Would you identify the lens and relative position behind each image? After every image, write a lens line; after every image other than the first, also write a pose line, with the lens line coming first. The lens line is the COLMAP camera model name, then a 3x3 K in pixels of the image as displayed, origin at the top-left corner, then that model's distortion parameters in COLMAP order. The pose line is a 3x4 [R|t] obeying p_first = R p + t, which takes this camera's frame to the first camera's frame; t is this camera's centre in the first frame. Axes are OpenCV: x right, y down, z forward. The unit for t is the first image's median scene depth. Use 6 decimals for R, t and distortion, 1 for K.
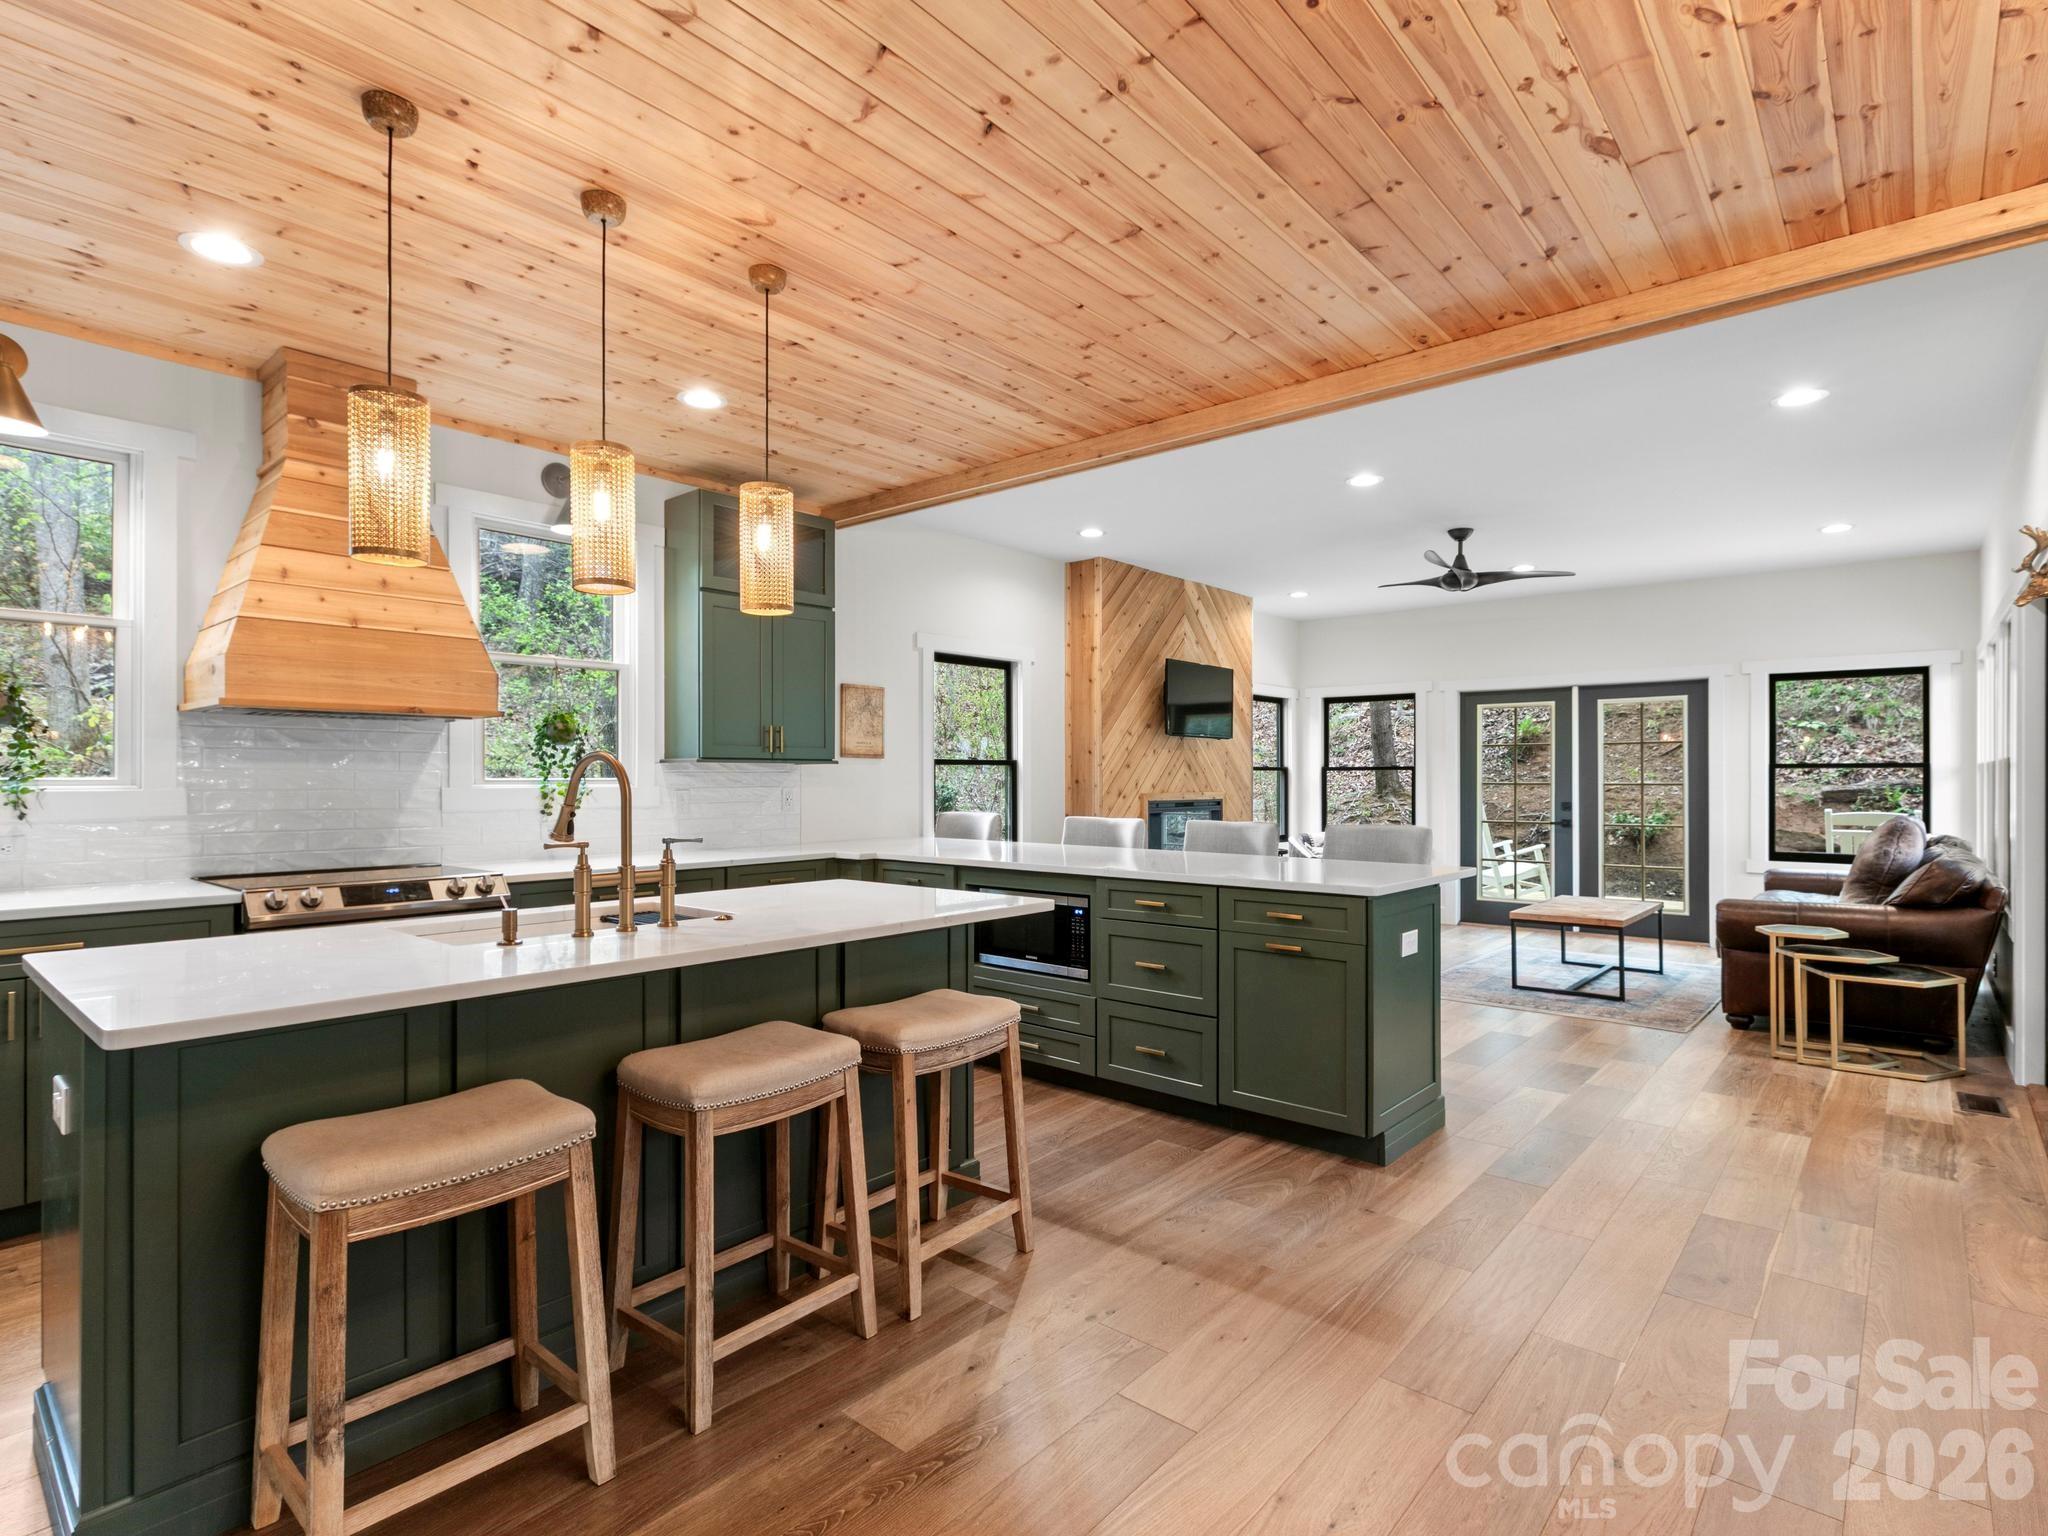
lens RADIAL K [[1032.5, 0, 1023.0], [0, 1032.5, 770.6], [0, 0, 1]] dist [-0.003832, 0.000717]
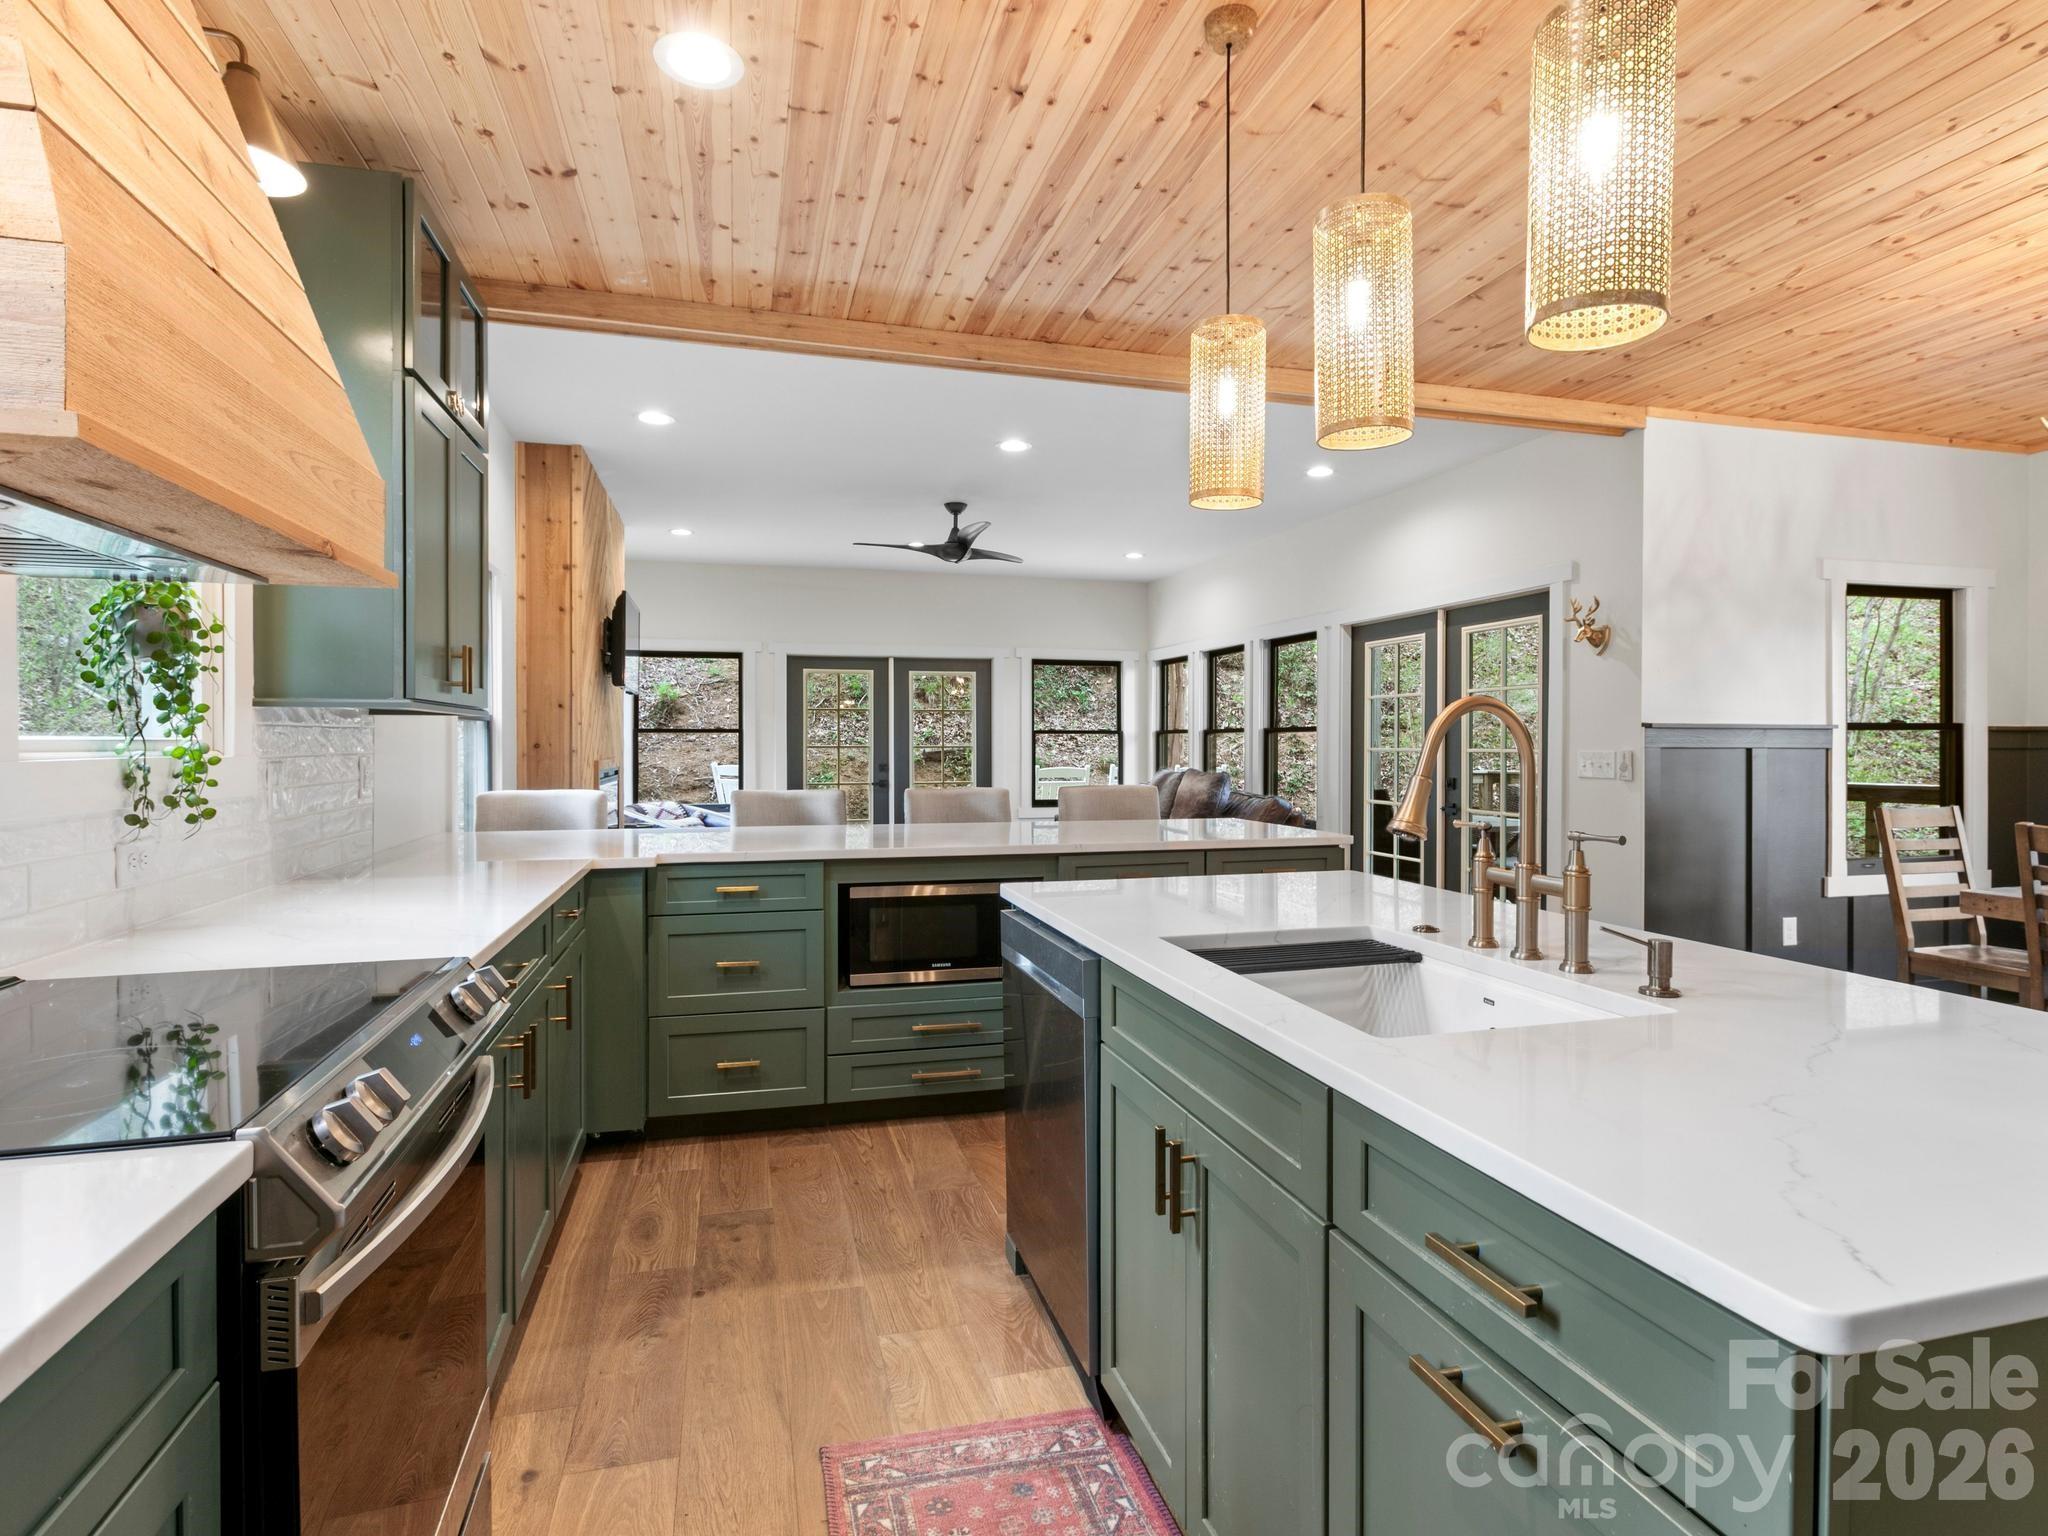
lens RADIAL K [[1068.2, 0, 1029.4], [0, 1068.2, 759.8], [0, 0, 1]] dist [-0.013669, 0.002574]
pose [[0.552997, -0.012858, 0.833084, -0.632423], [-0.007811, 0.999757, 0.020615, 0.004429], [-0.833147, -0.017907, 0.552762, 0.480155]]
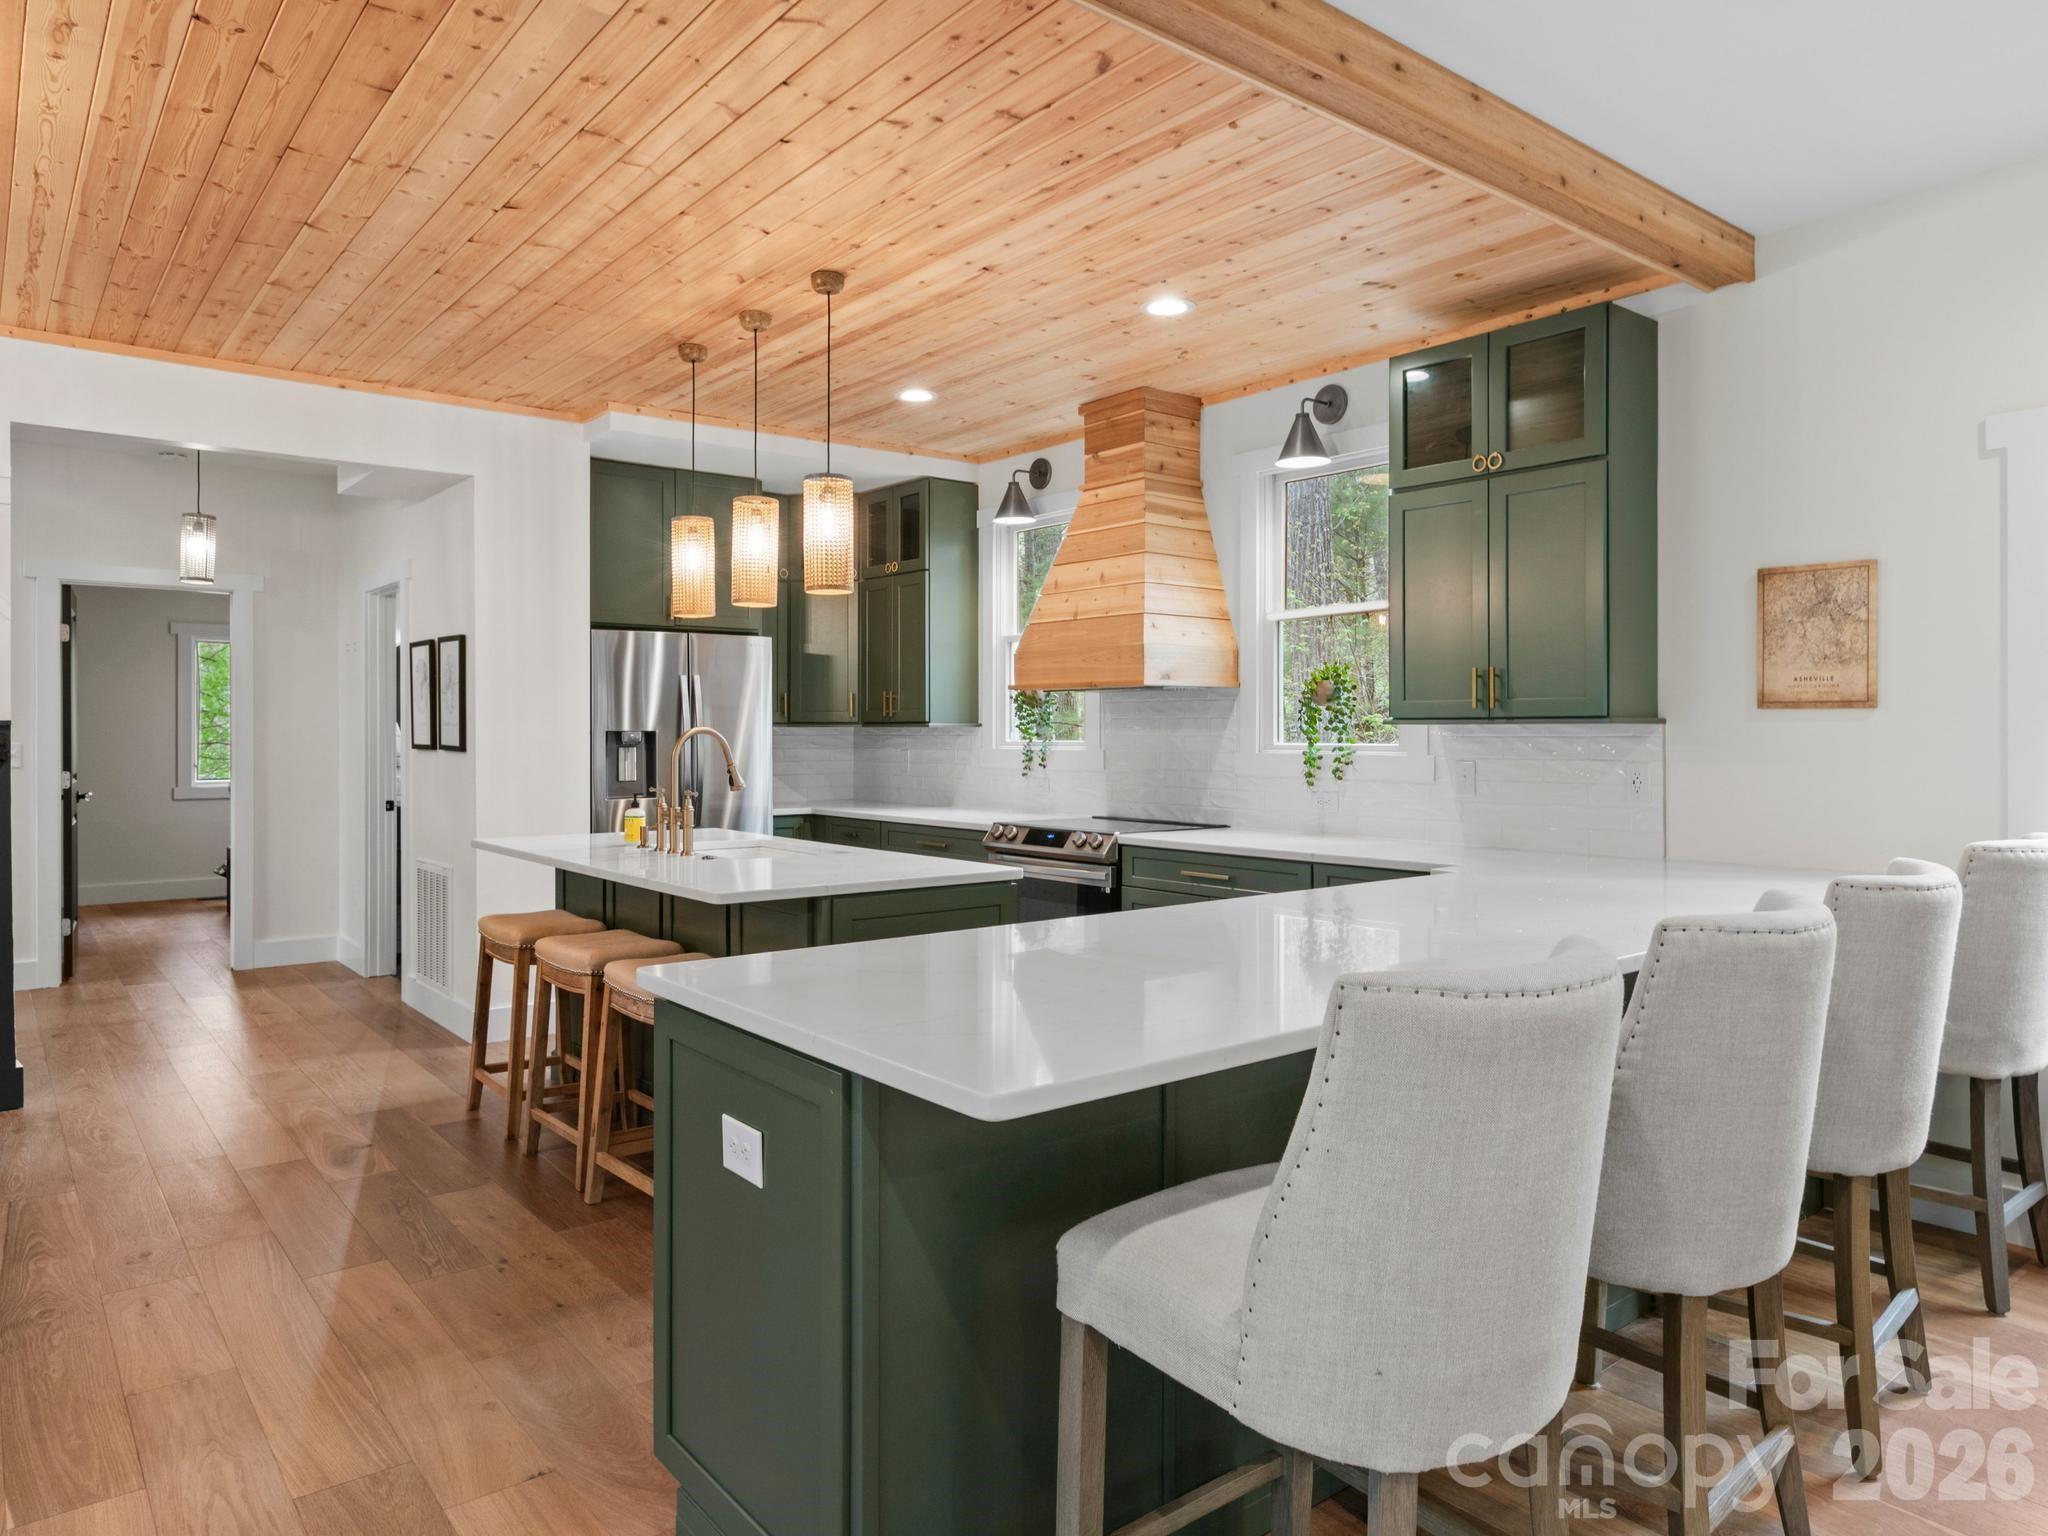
lens RADIAL K [[1314.0, 0, 1042.7], [0, 1314.0, 730.1], [0, 0, 1]] dist [-0.008309, -0.001621]
pose [[-0.168156, -0.000147, -0.985760, 0.718361], [0.007633, 0.999970, -0.001451, -0.004819], [0.985731, -0.007768, -0.168150, 0.982074]]
